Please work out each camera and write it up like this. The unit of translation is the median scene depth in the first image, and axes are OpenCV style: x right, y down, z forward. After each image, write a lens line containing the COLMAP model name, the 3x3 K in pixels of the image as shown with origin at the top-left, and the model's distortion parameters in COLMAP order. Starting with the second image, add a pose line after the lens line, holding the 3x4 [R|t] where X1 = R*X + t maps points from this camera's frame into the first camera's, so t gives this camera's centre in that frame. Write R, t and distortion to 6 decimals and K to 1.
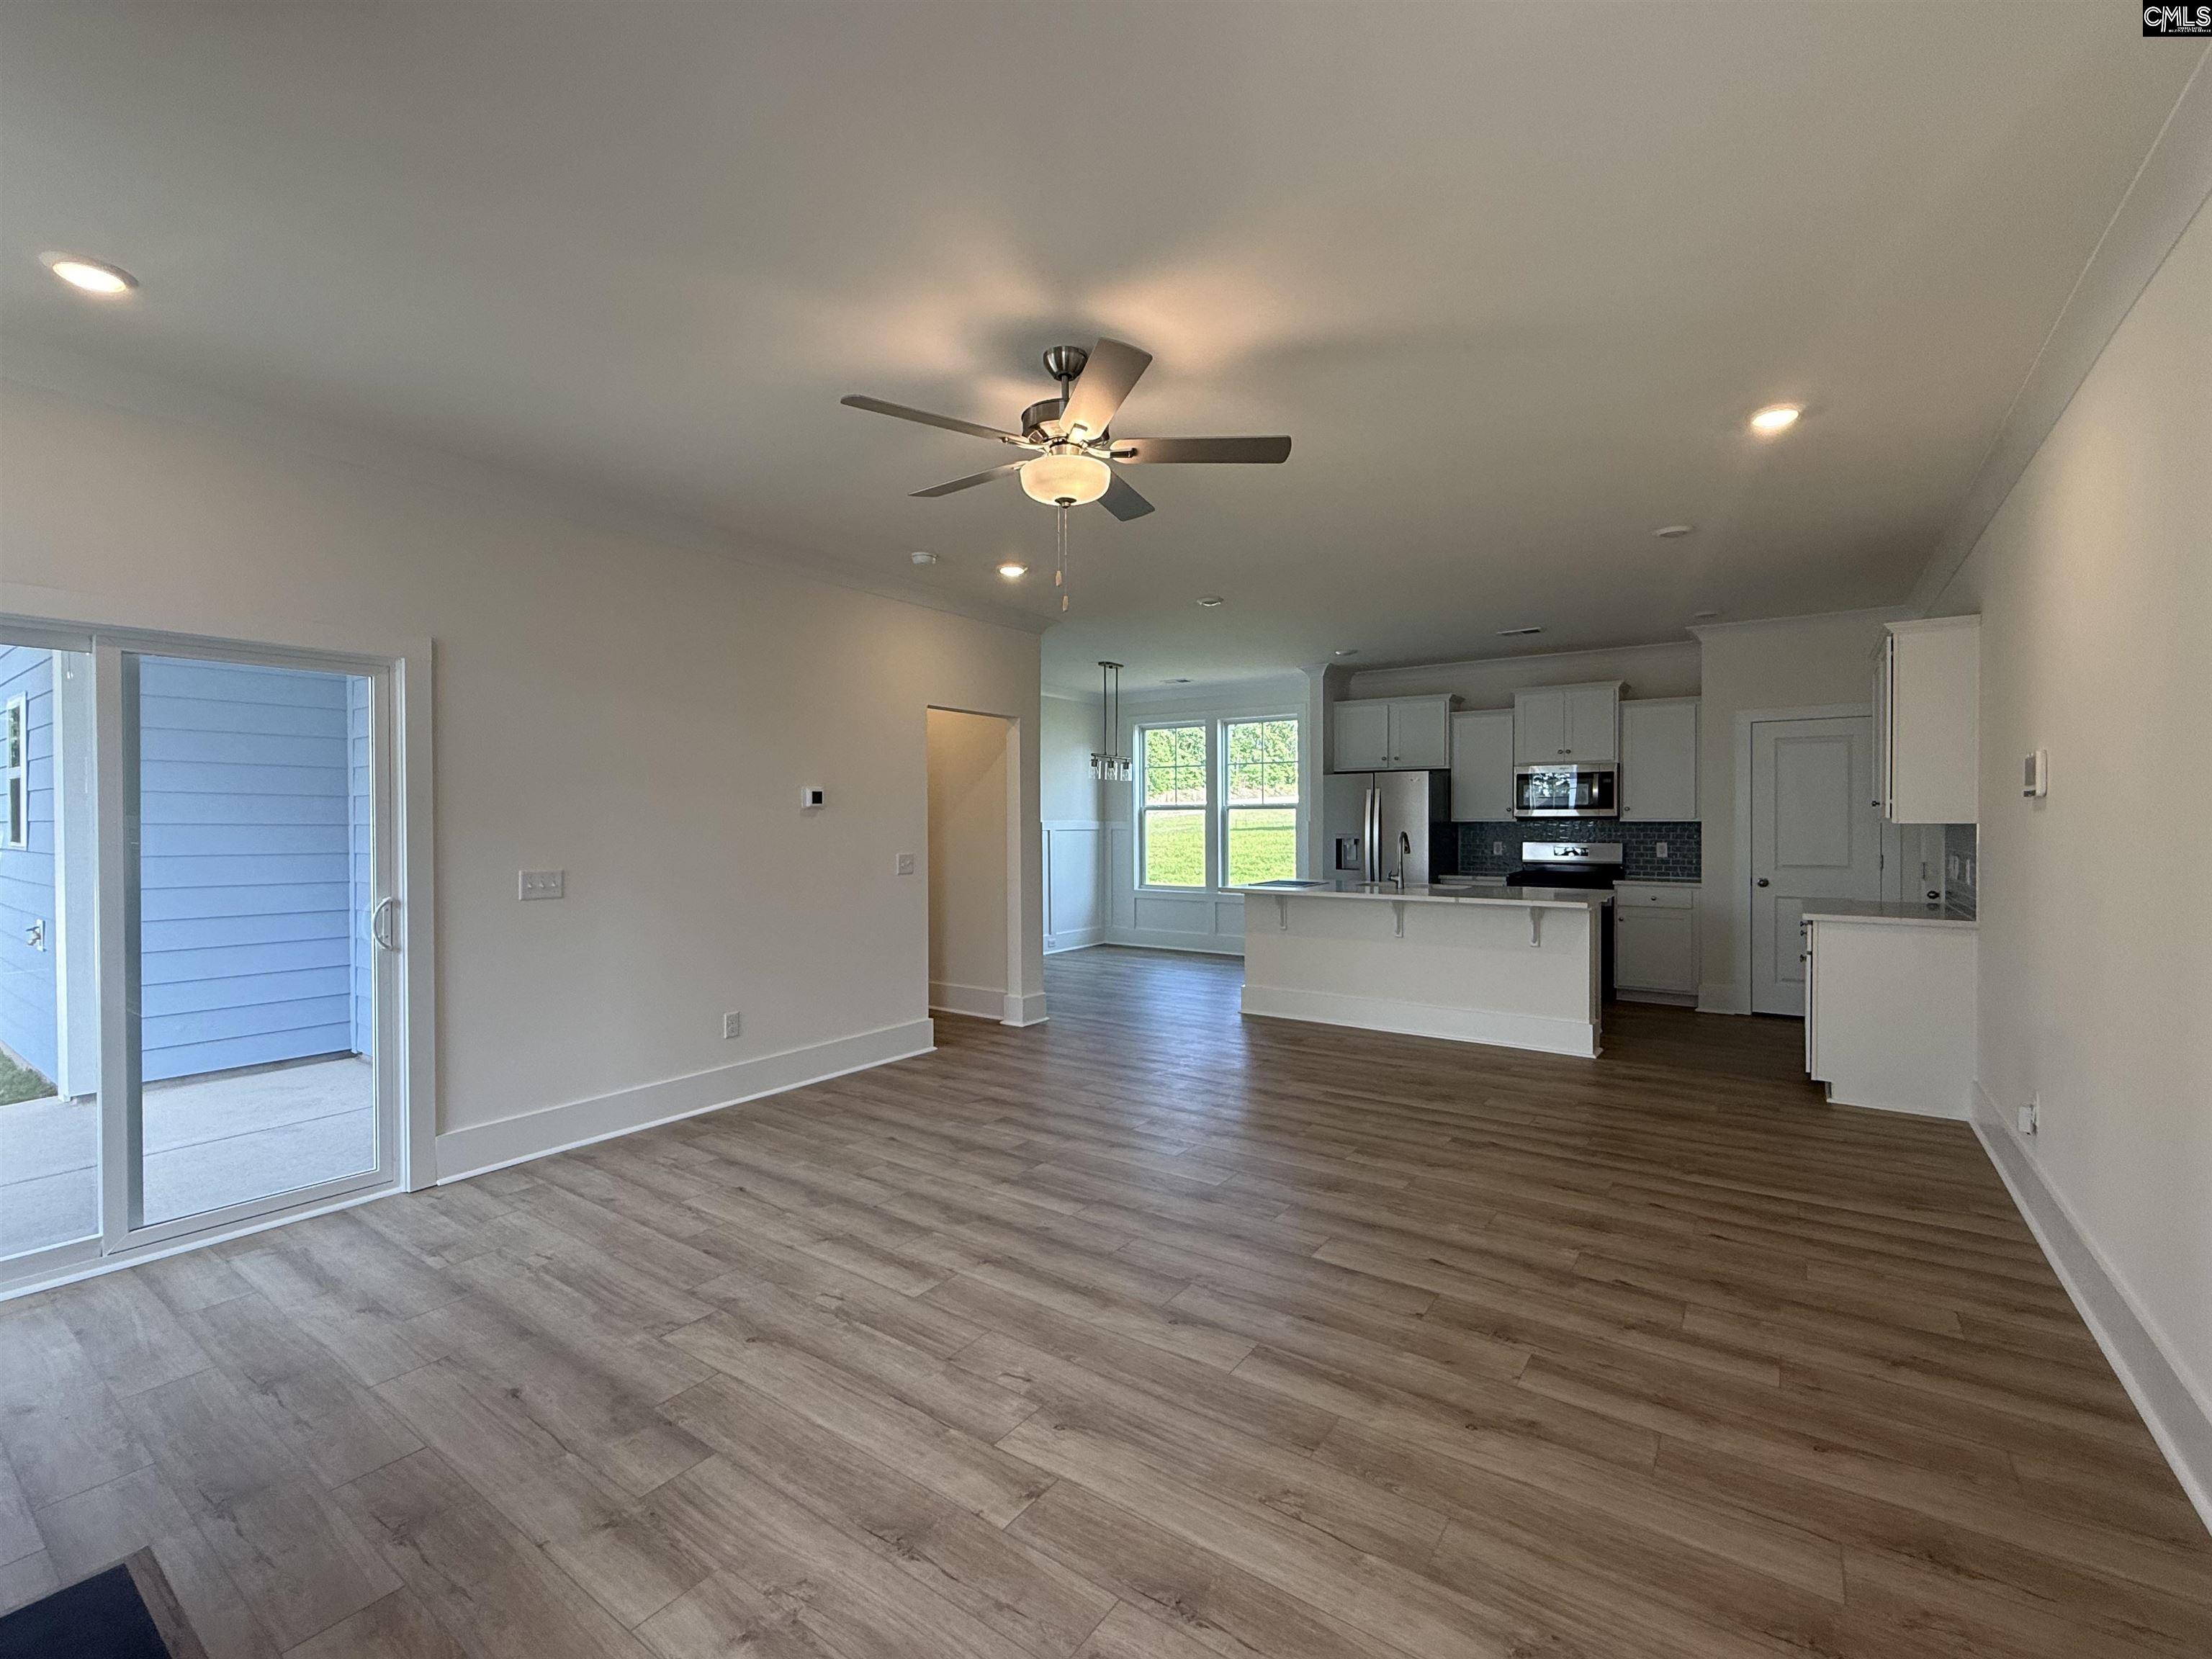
lens RADIAL K [[964.7, 0, 1103.3], [0, 964.7, 831.1], [0, 0, 1]] dist [-0.003911, 0.001057]
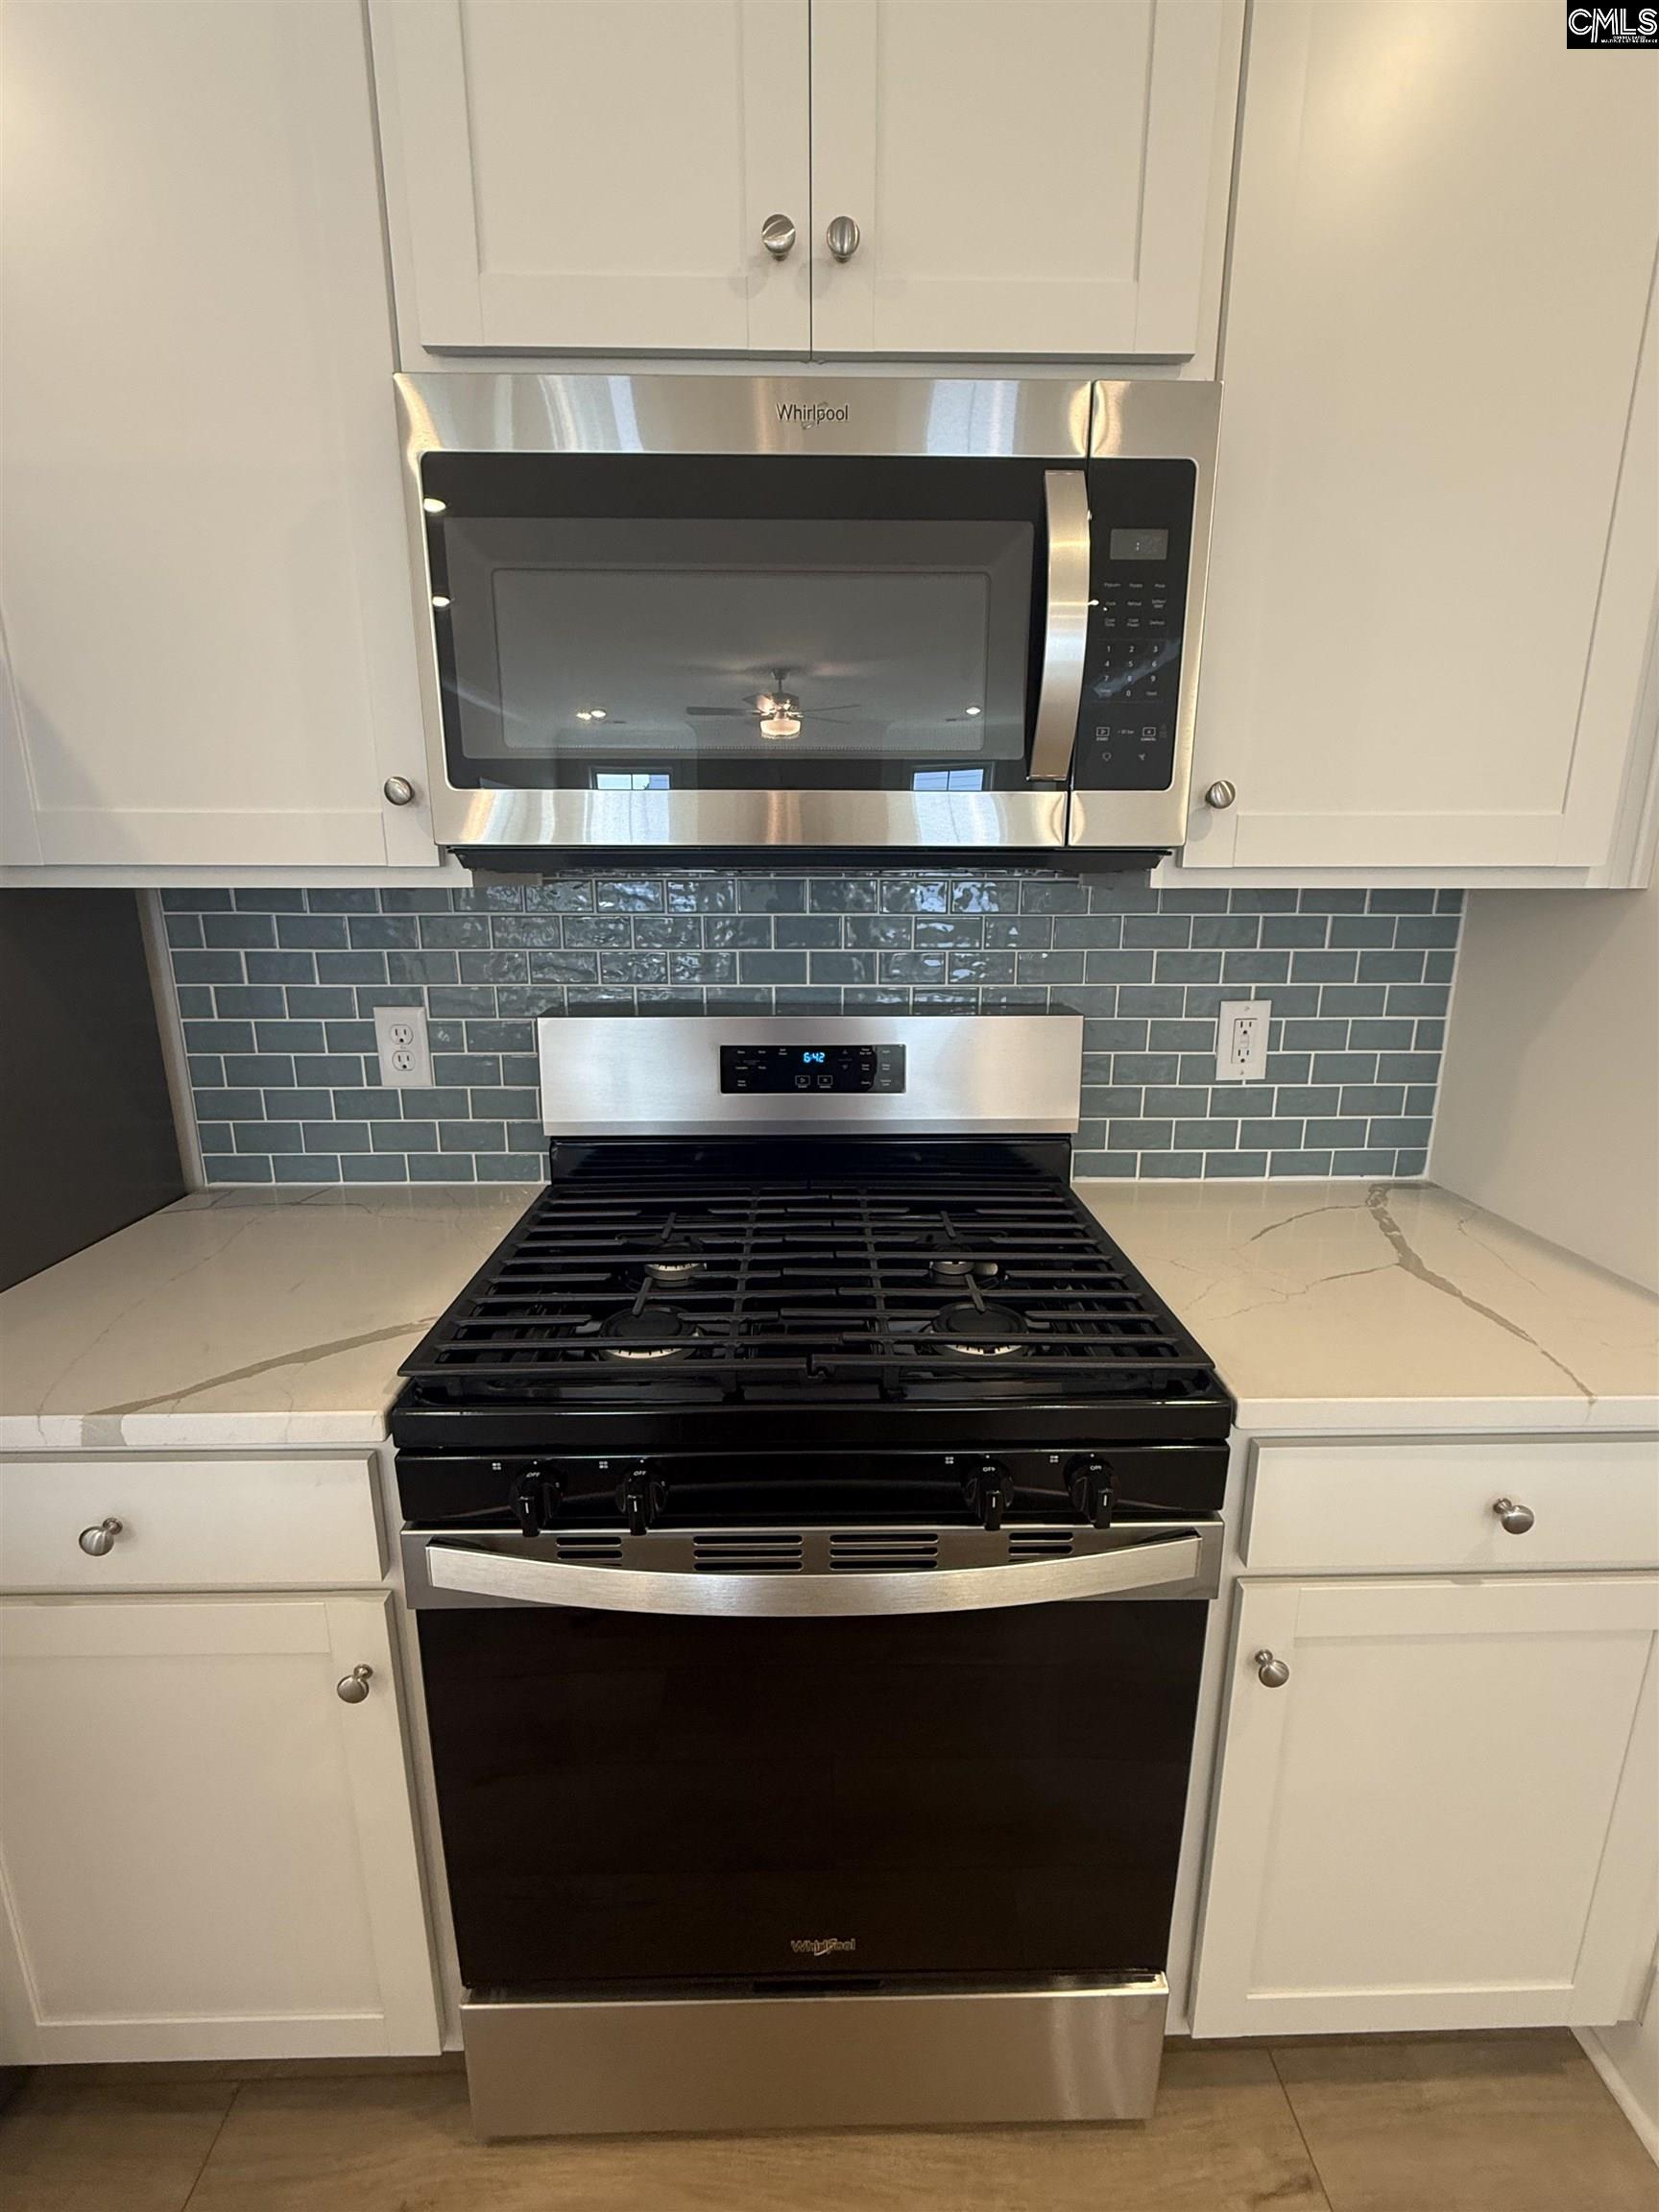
lens RADIAL K [[964.7, 0, 832.6], [0, 964.7, 1112.2], [0, 0, 1]] dist [-0.003911, 0.001057]
pose [[0.800599, -0.138200, 0.583046, 0.842967], [0.002388, 0.973767, 0.227534, -0.020755], [-0.599196, -0.180771, 0.779927, 1.875876]]
